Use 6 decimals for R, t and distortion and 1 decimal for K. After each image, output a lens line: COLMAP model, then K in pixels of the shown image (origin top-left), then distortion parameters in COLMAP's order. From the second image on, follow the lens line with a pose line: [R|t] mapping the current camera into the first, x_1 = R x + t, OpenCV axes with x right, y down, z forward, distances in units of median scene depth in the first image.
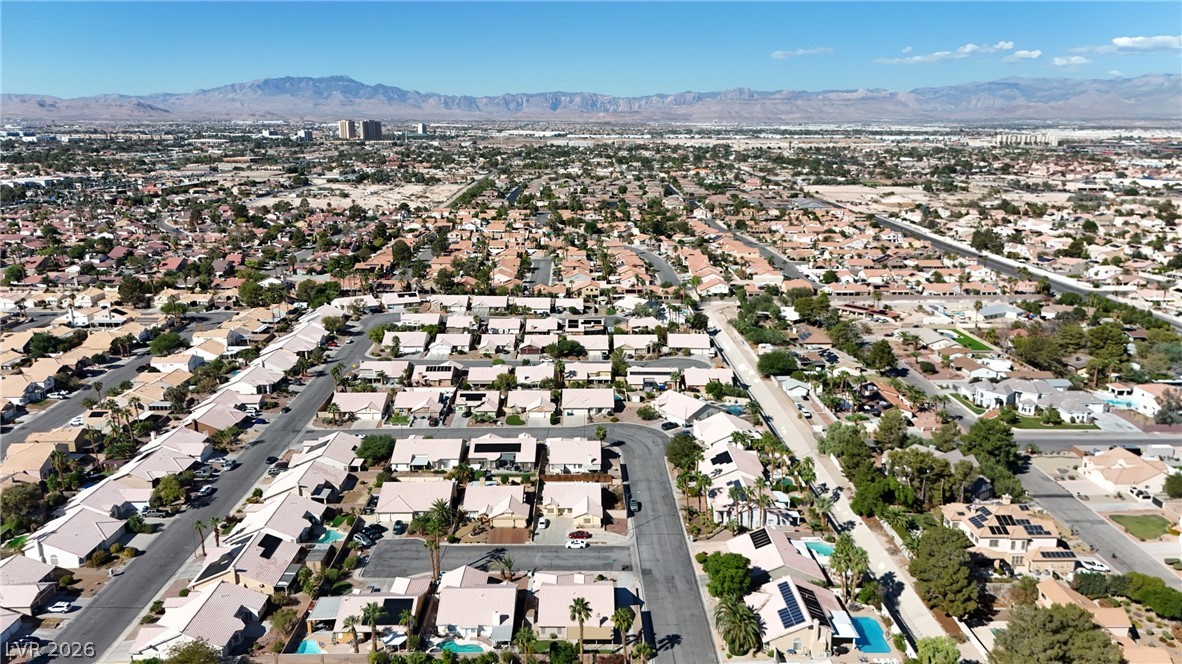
lens RADIAL K [[871.6, 0, 591.0], [0, 871.6, 332.0], [0, 0, 1]] dist [0.081868, -0.095280]
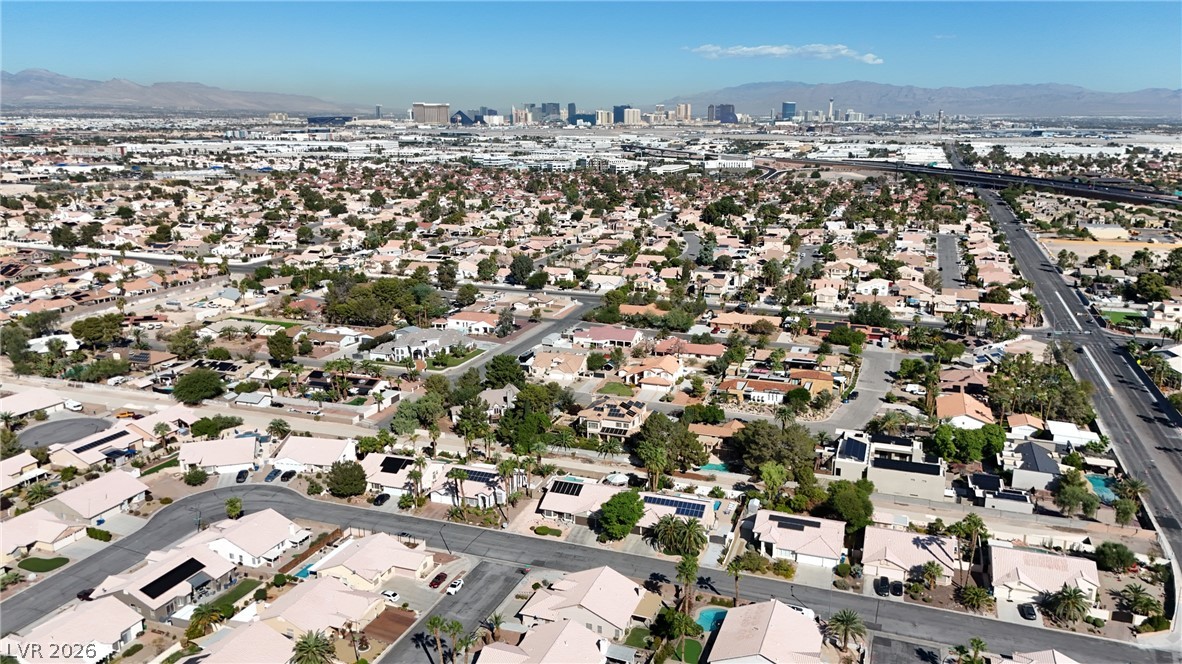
lens RADIAL K [[871.6, 0, 591.0], [0, 871.6, 332.0], [0, 0, 1]] dist [0.081868, -0.095280]
pose [[0.361674, -0.228769, 0.903801, -0.529613], [0.217155, 0.963434, 0.156964, -0.084989], [-0.906662, 0.139495, 0.398127, 0.371231]]
